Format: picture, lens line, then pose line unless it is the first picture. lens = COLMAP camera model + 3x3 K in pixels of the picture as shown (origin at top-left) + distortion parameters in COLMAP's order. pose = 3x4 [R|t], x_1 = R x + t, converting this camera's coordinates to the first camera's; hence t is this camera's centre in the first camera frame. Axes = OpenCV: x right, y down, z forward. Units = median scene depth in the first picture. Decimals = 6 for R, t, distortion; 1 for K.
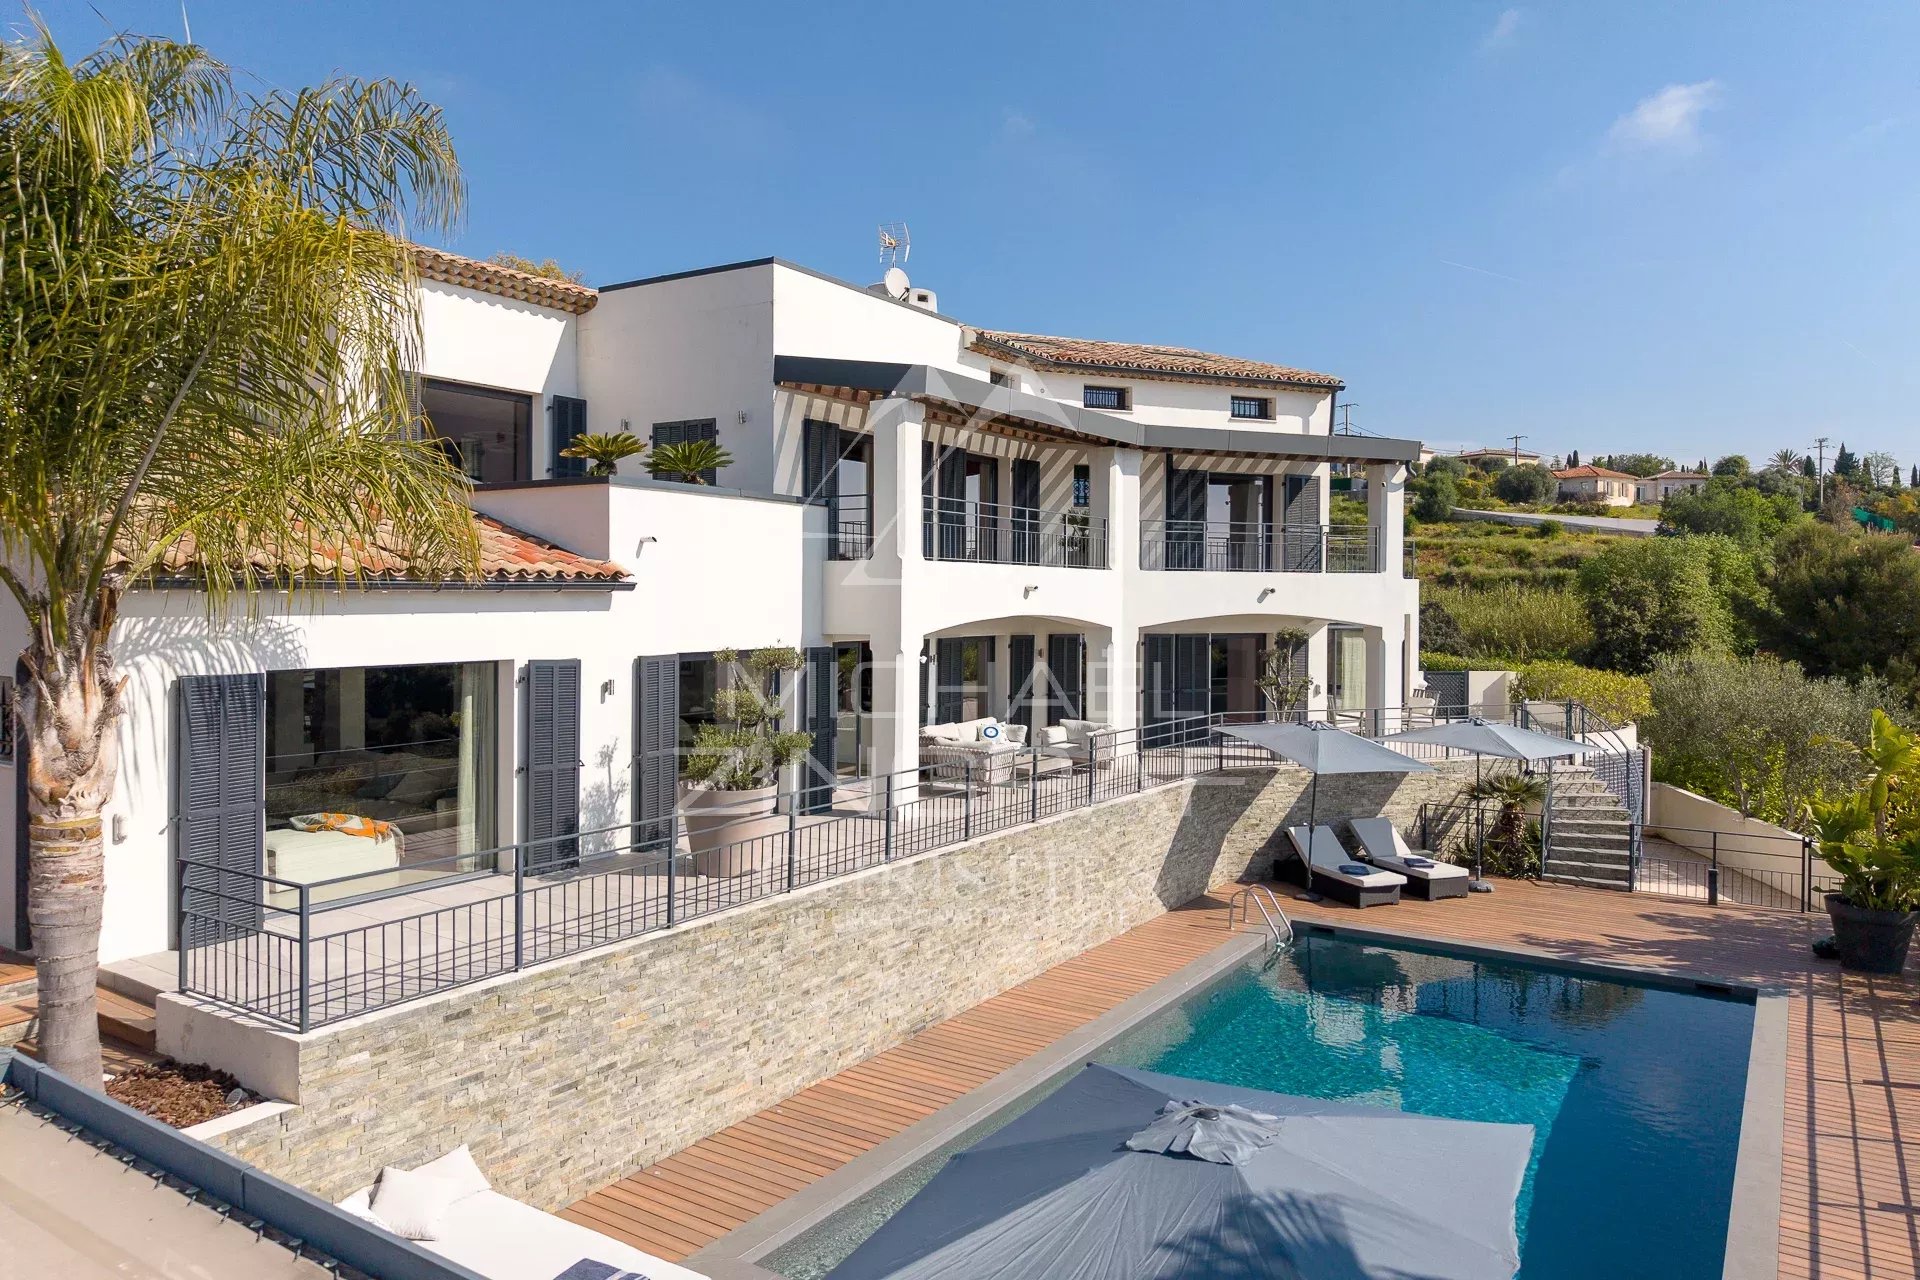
lens RADIAL K [[1268.8, 0, 960.0], [0, 1268.8, 640.0], [0, 0, 1]] dist [0.009475, -0.000030]
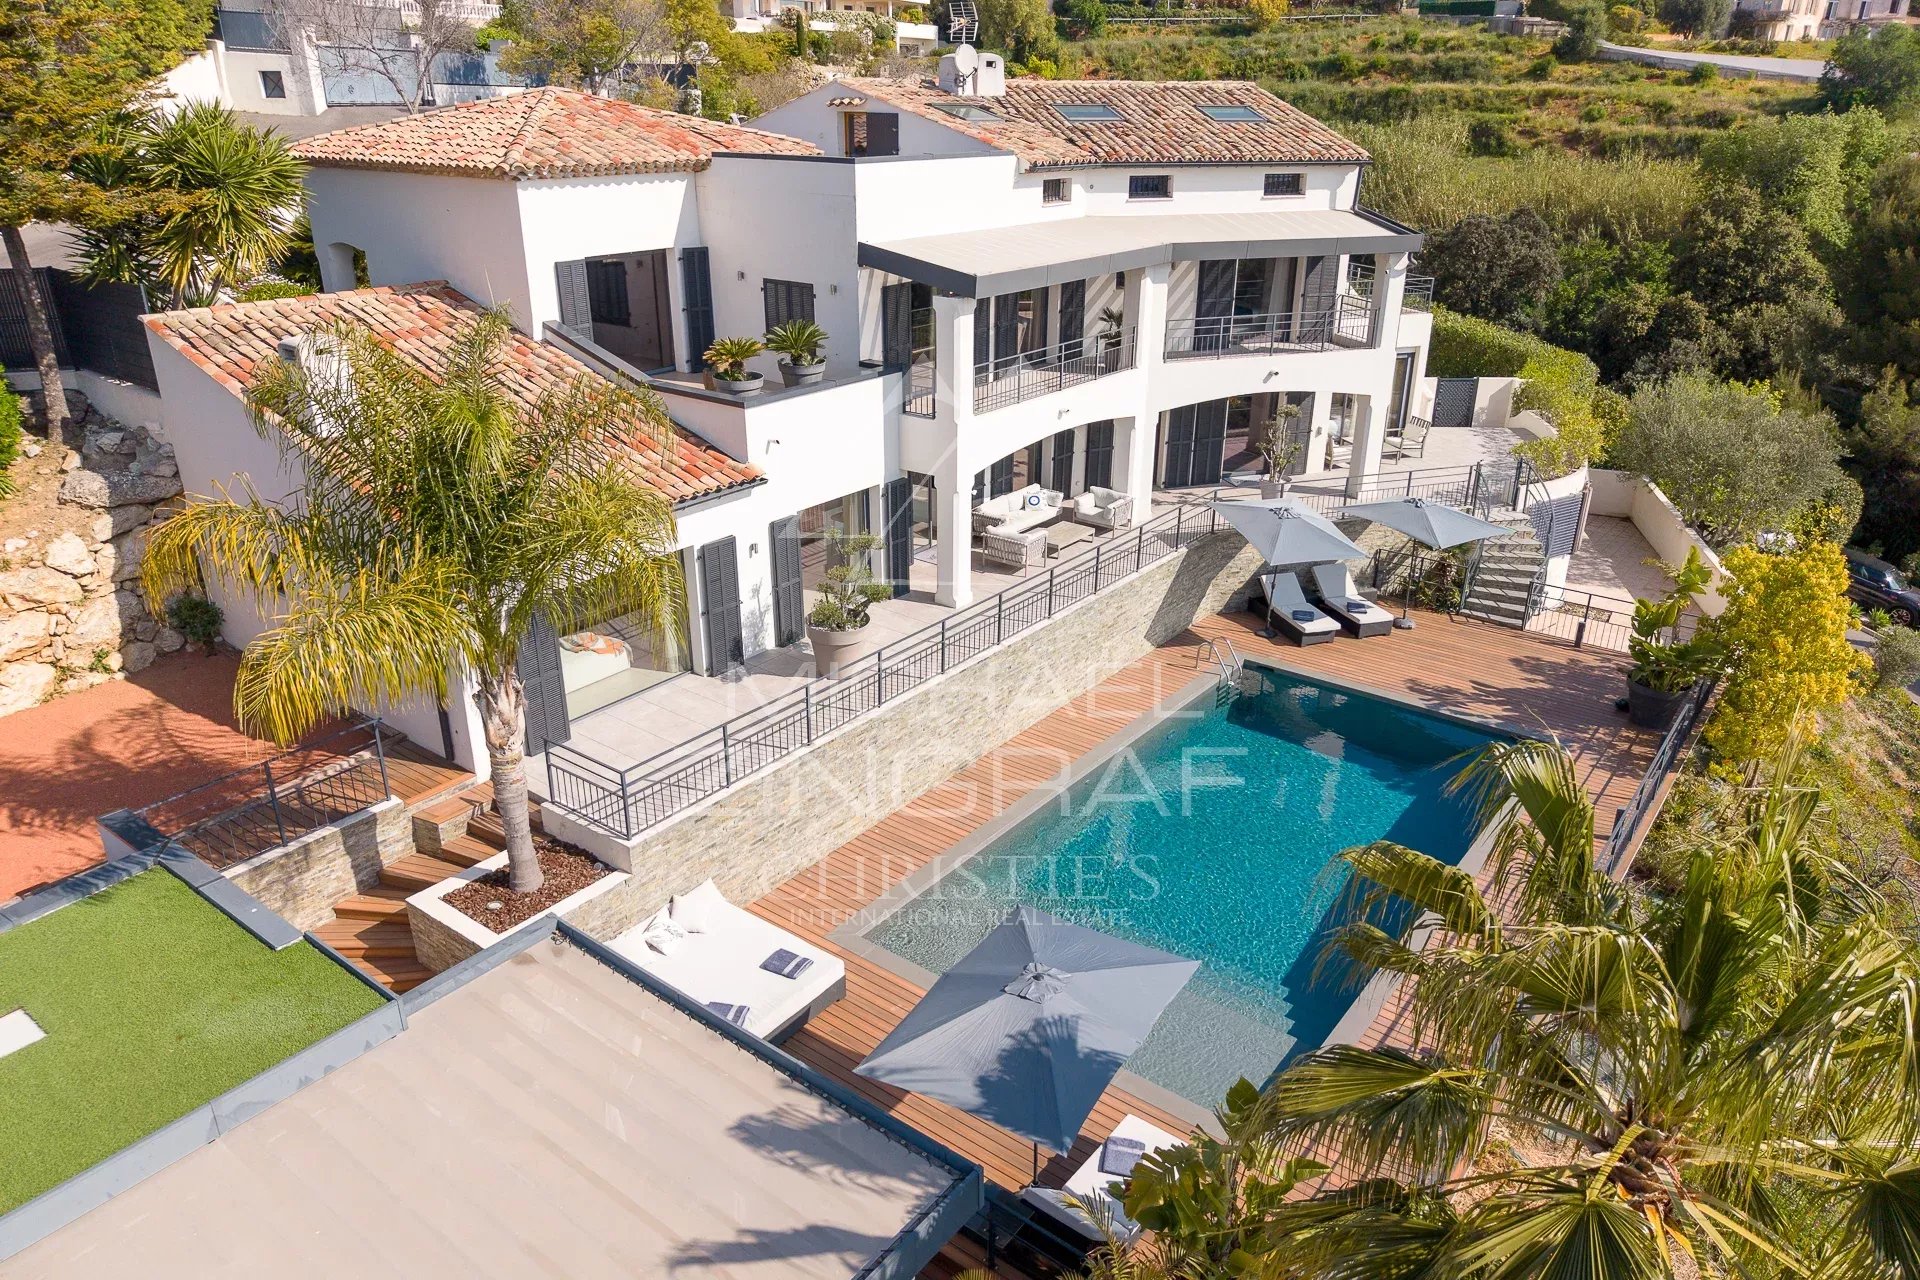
lens RADIAL K [[1260.3, 0, 960.0], [0, 1260.3, 640.0], [0, 0, 1]] dist [0.059100, -0.046097]
pose [[0.996901, 0.023766, -0.074984, 0.056154], [0.005650, 0.929166, 0.369620, -0.312737], [0.078457, -0.368899, 0.926152, -0.289505]]
